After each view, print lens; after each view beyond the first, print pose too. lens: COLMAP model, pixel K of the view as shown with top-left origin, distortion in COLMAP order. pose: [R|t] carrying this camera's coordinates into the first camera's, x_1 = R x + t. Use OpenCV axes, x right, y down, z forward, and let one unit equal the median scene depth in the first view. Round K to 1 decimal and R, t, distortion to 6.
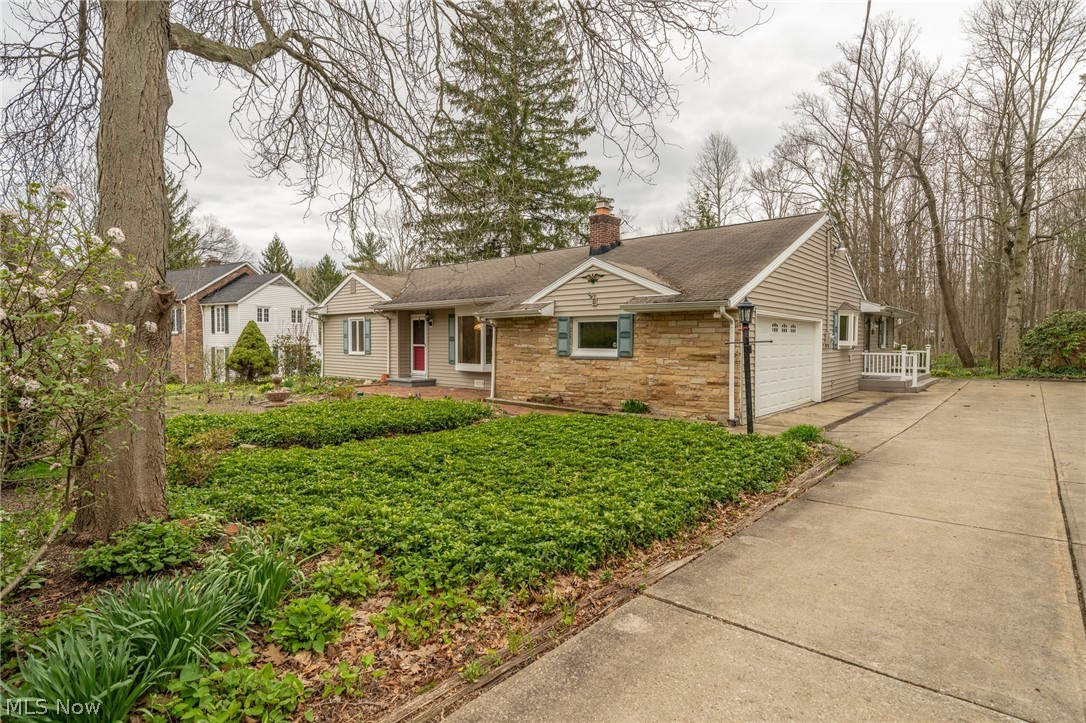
lens RADIAL K [[561.8, 0, 543.0], [0, 561.8, 361.5], [0, 0, 1]] dist [-0.000752, -0.000072]
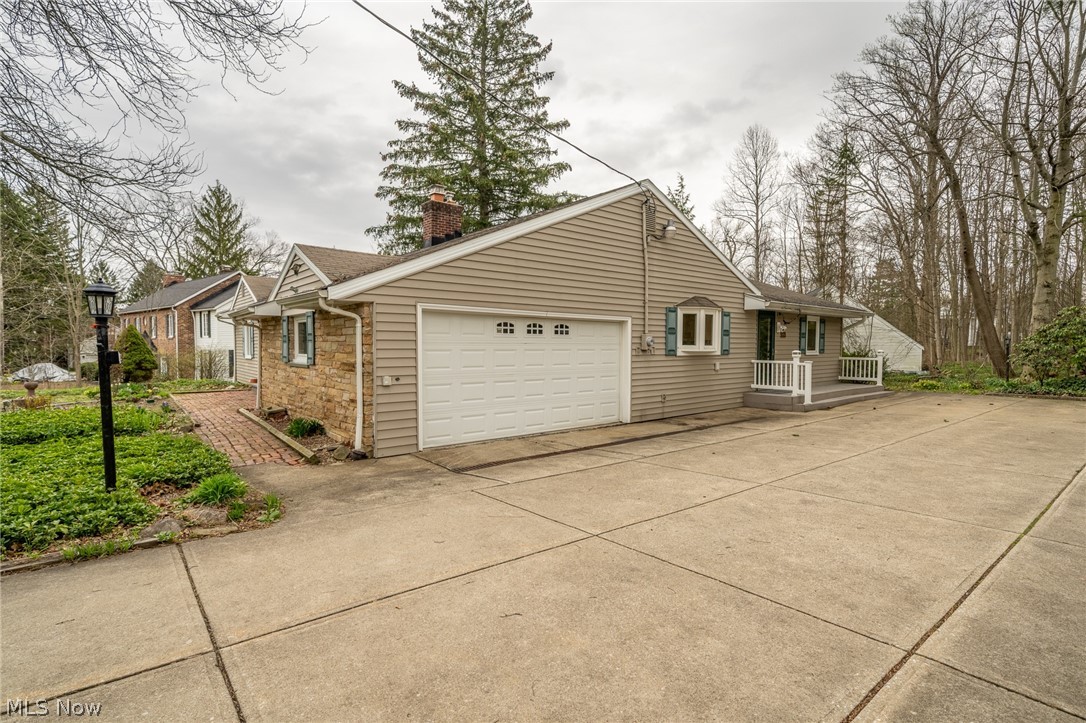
lens RADIAL K [[532.6, 0, 543.0], [0, 532.6, 361.5], [0, 0, 1]] dist [0.001389, 0.000366]
pose [[0.985424, 0.007464, -0.169954, 0.270081], [-0.008512, 0.999949, -0.005437, -0.004646], [0.169904, 0.006805, 0.985437, 0.131975]]
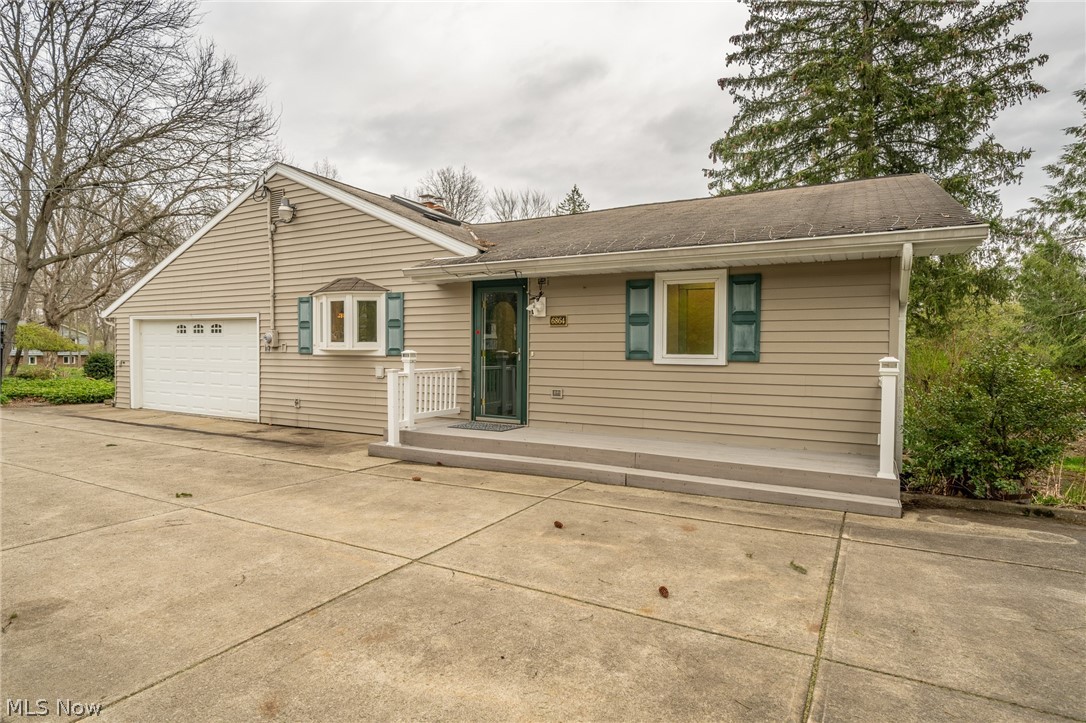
lens RADIAL K [[595.5, 0, 543.0], [0, 595.5, 361.5], [0, 0, 1]] dist [-0.001037, -0.000149]
pose [[0.198971, 0.027415, -0.979622, 0.732788], [-0.038944, 0.999040, 0.020048, -0.022319], [0.979231, 0.034161, 0.199847, 0.655180]]
